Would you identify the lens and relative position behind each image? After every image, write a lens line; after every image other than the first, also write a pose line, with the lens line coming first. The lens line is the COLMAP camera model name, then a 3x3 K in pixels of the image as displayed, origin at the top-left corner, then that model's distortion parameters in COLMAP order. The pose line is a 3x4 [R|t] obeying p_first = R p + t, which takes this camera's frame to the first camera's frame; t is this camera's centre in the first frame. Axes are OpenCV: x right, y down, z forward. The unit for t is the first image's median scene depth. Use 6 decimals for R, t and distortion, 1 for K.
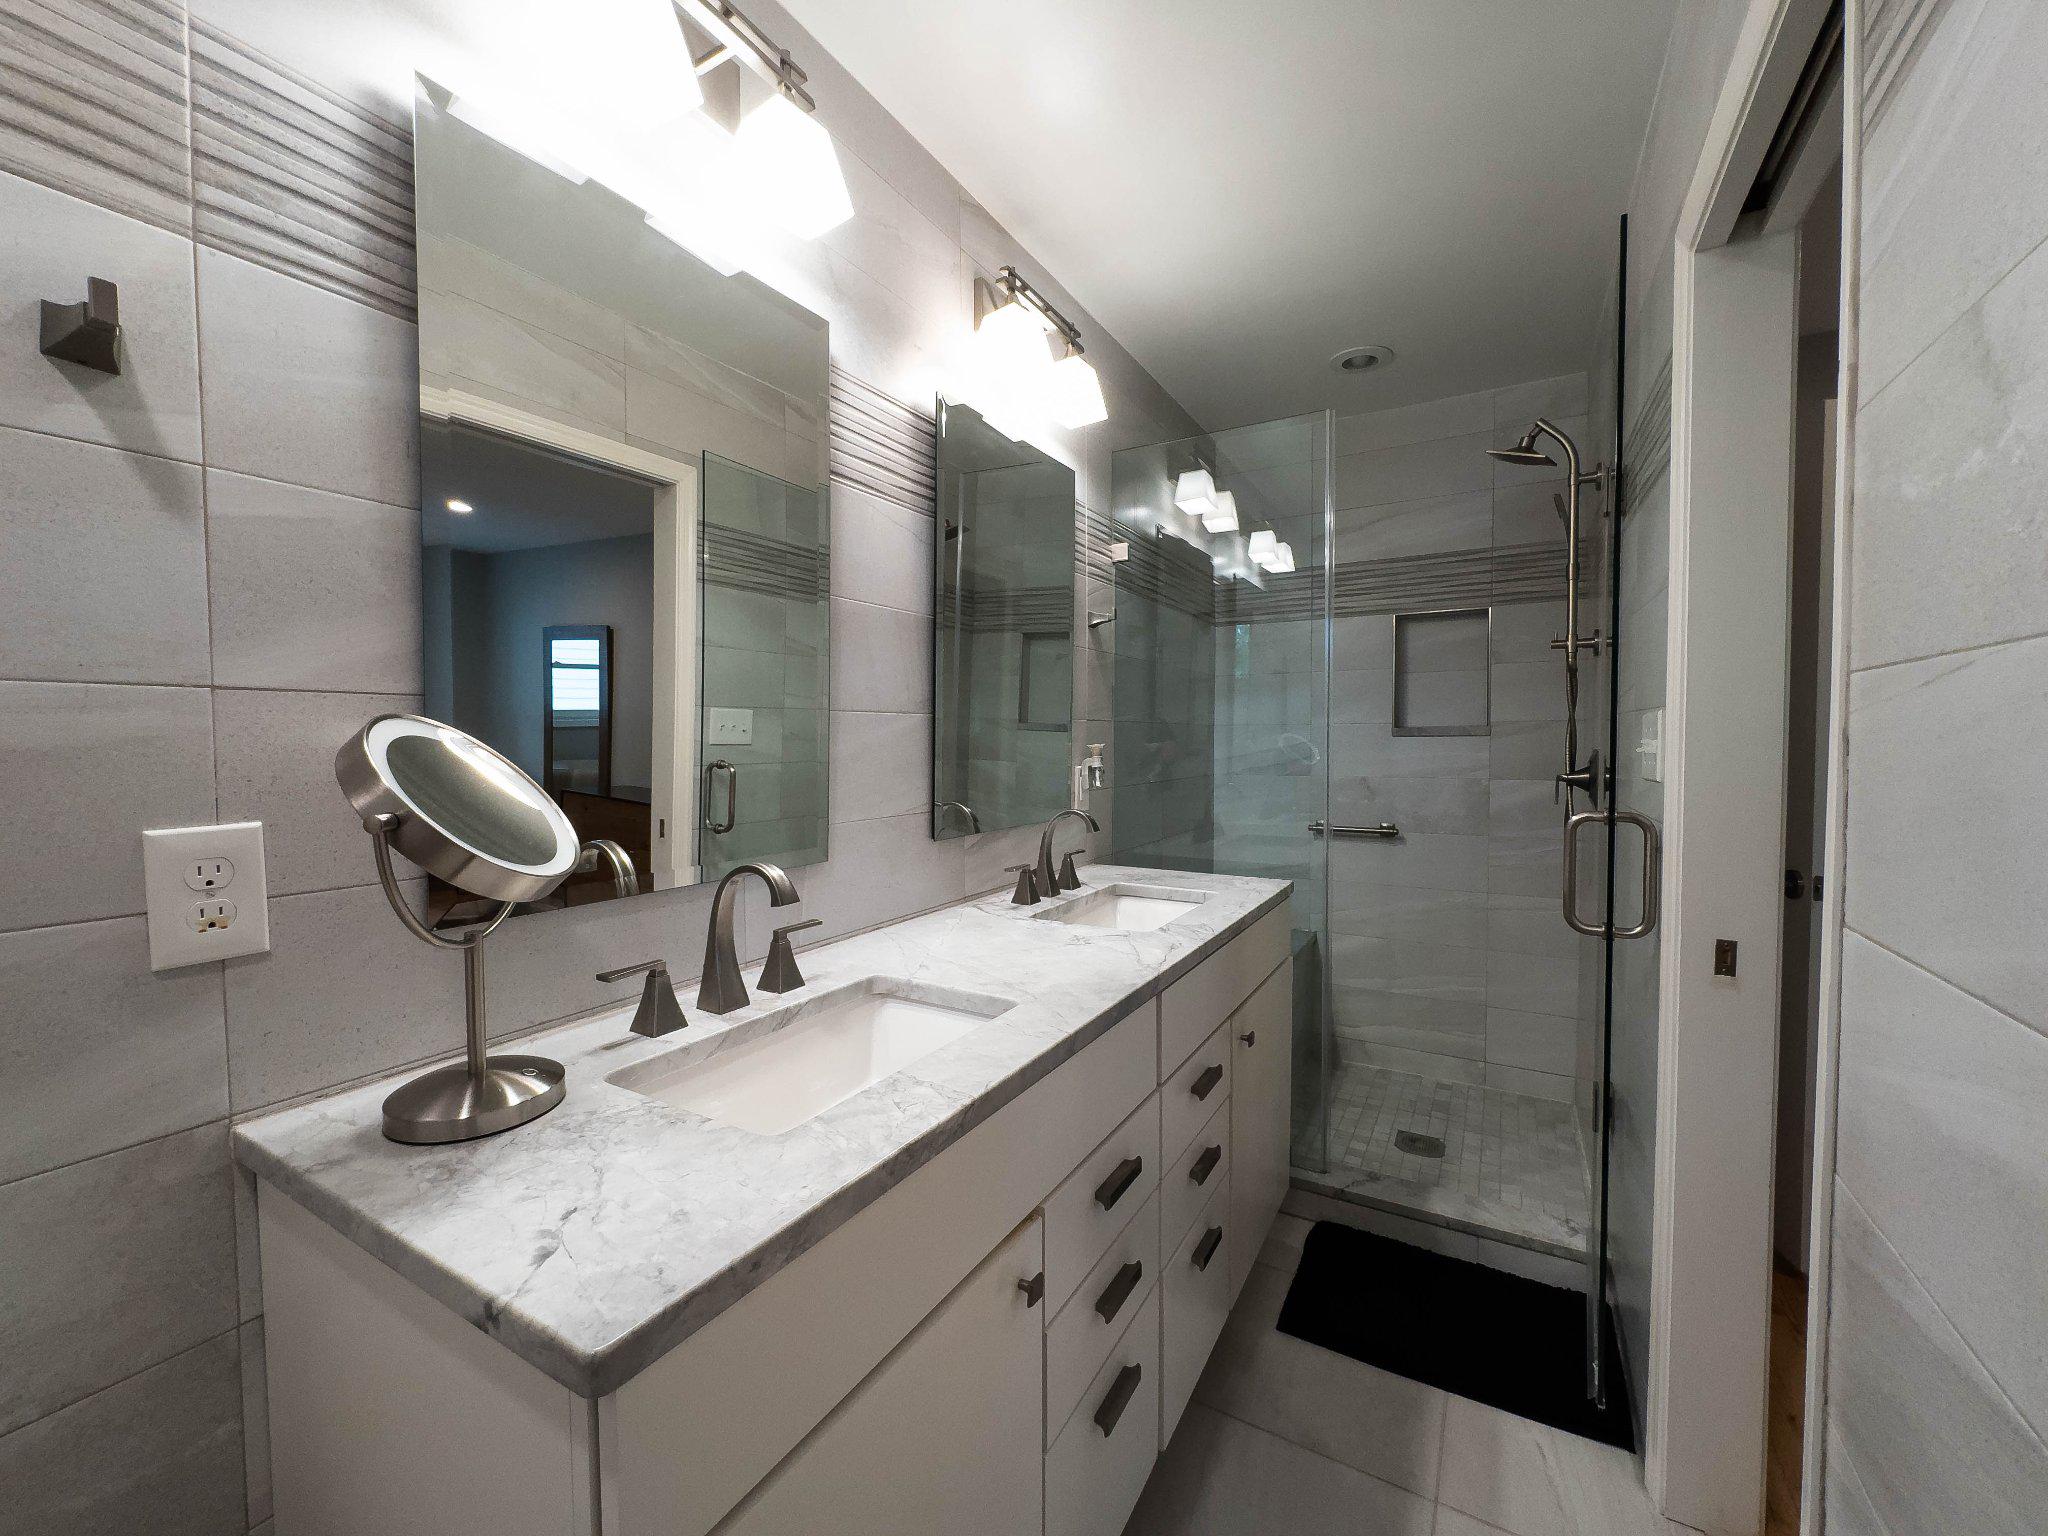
lens RADIAL K [[821.3, 0, 1025.3], [0, 821.3, 762.0], [0, 0, 1]] dist [-0.000485, -0.000187]
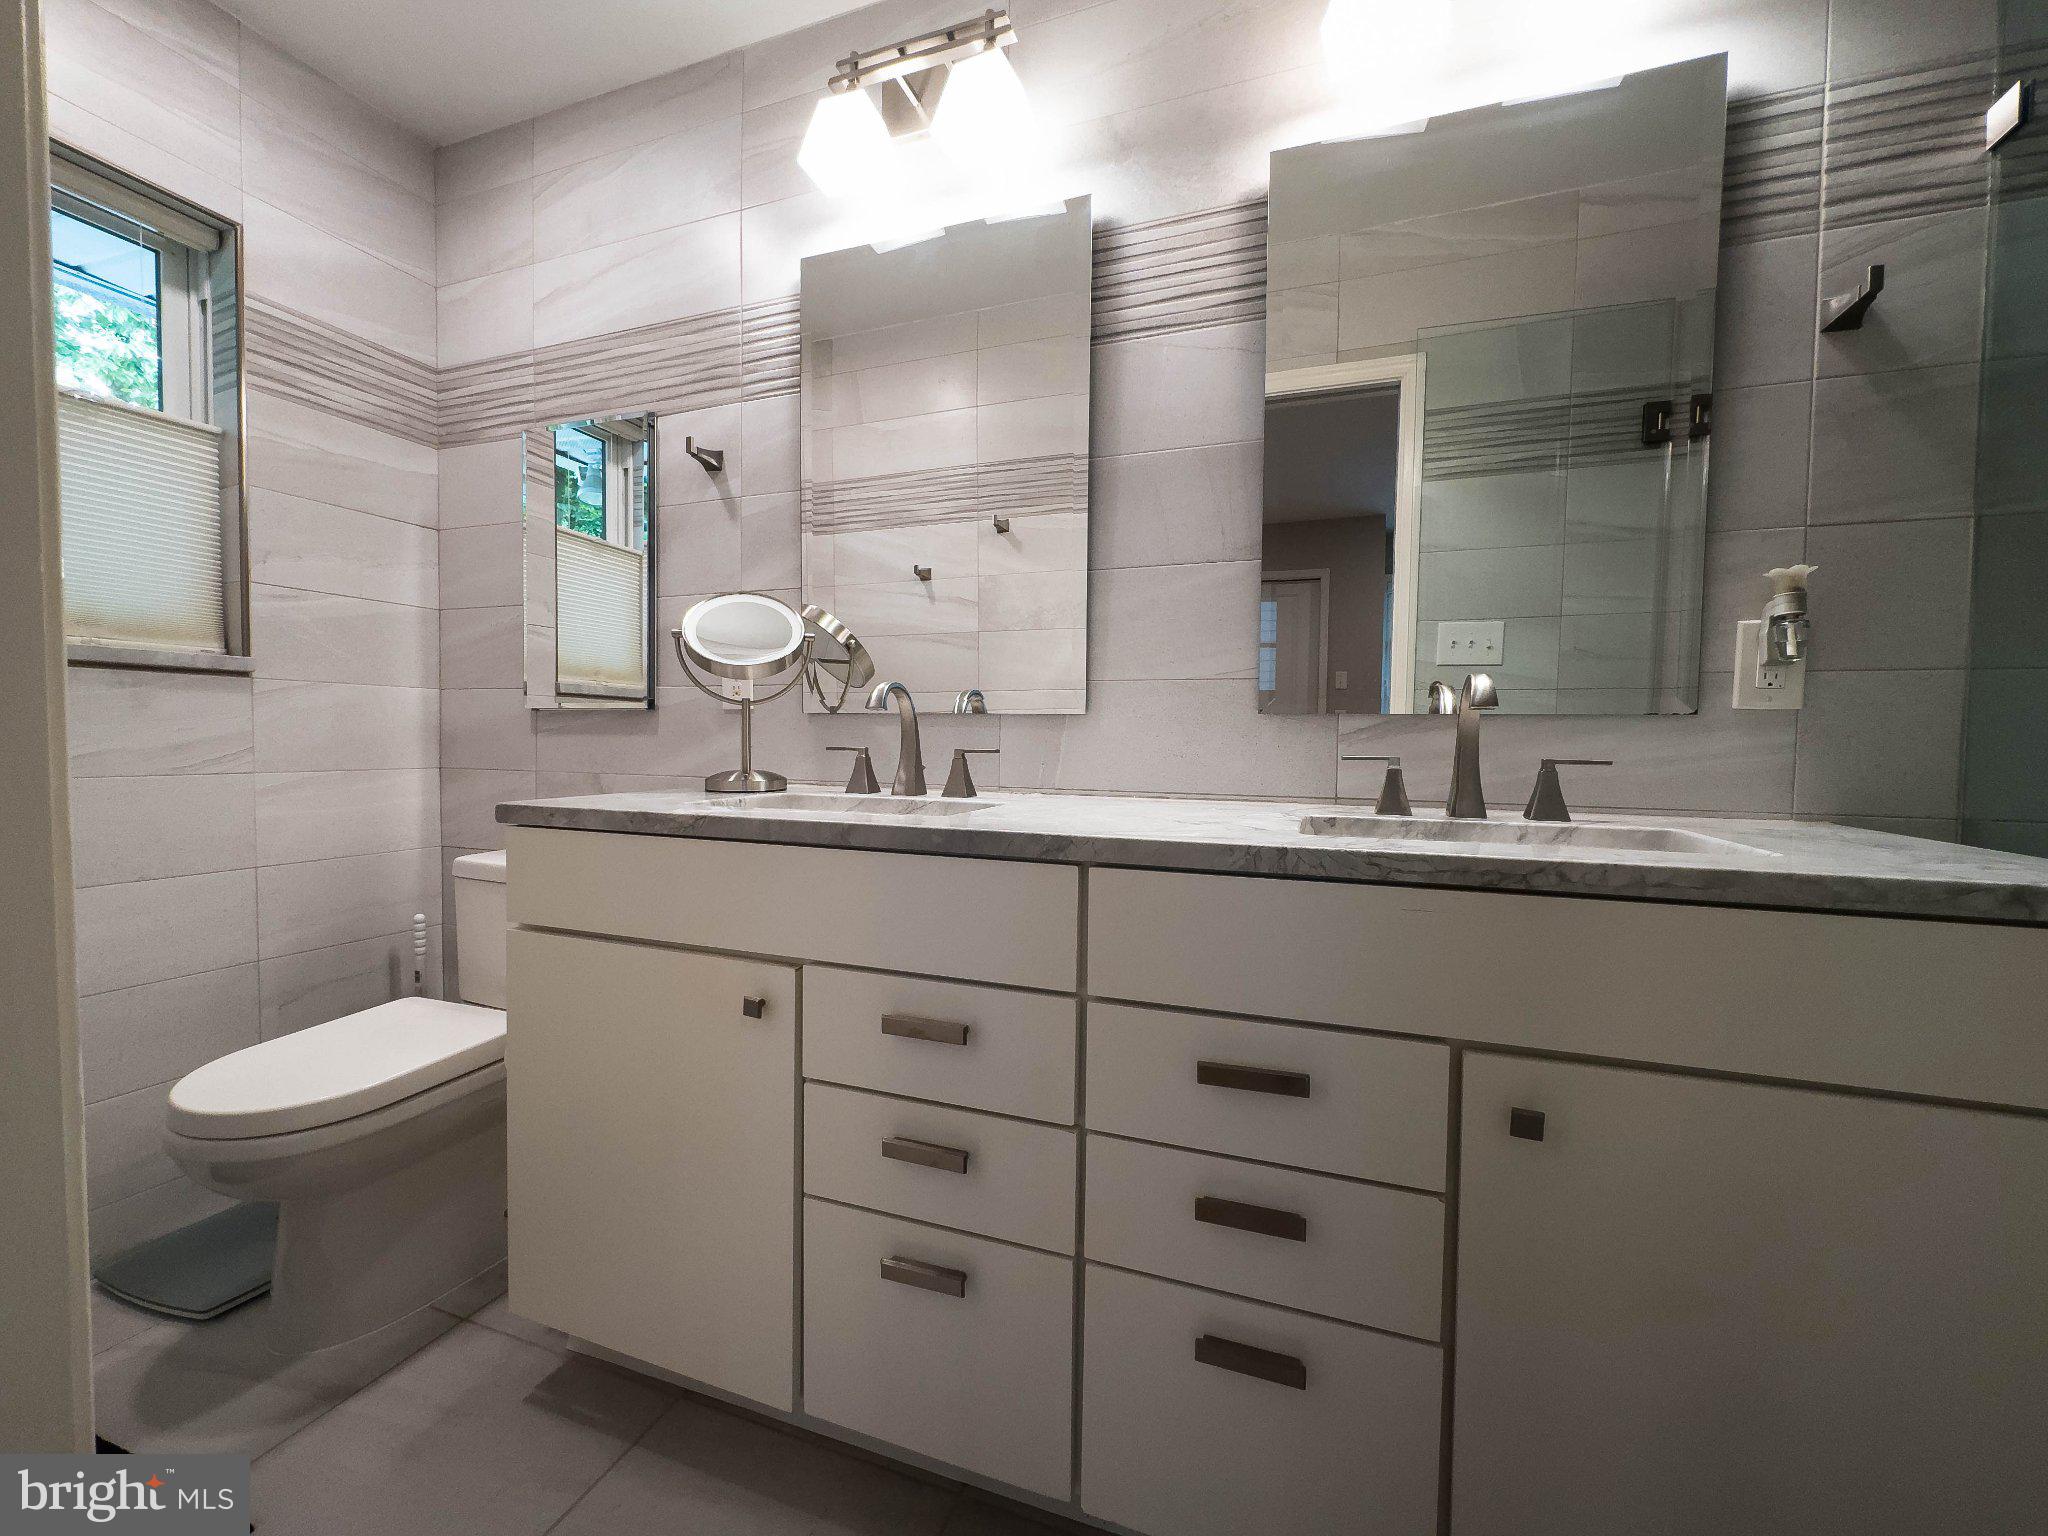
lens RADIAL K [[821.3, 0, 1025.2], [0, 821.3, 769.3], [0, 0, 1]] dist [-0.000485, -0.000187]
pose [[0.183770, 0.041644, -0.982087, 0.690262], [-0.040084, 0.998589, 0.034844, 0.139643], [0.982152, 0.032963, 0.185180, 0.645124]]
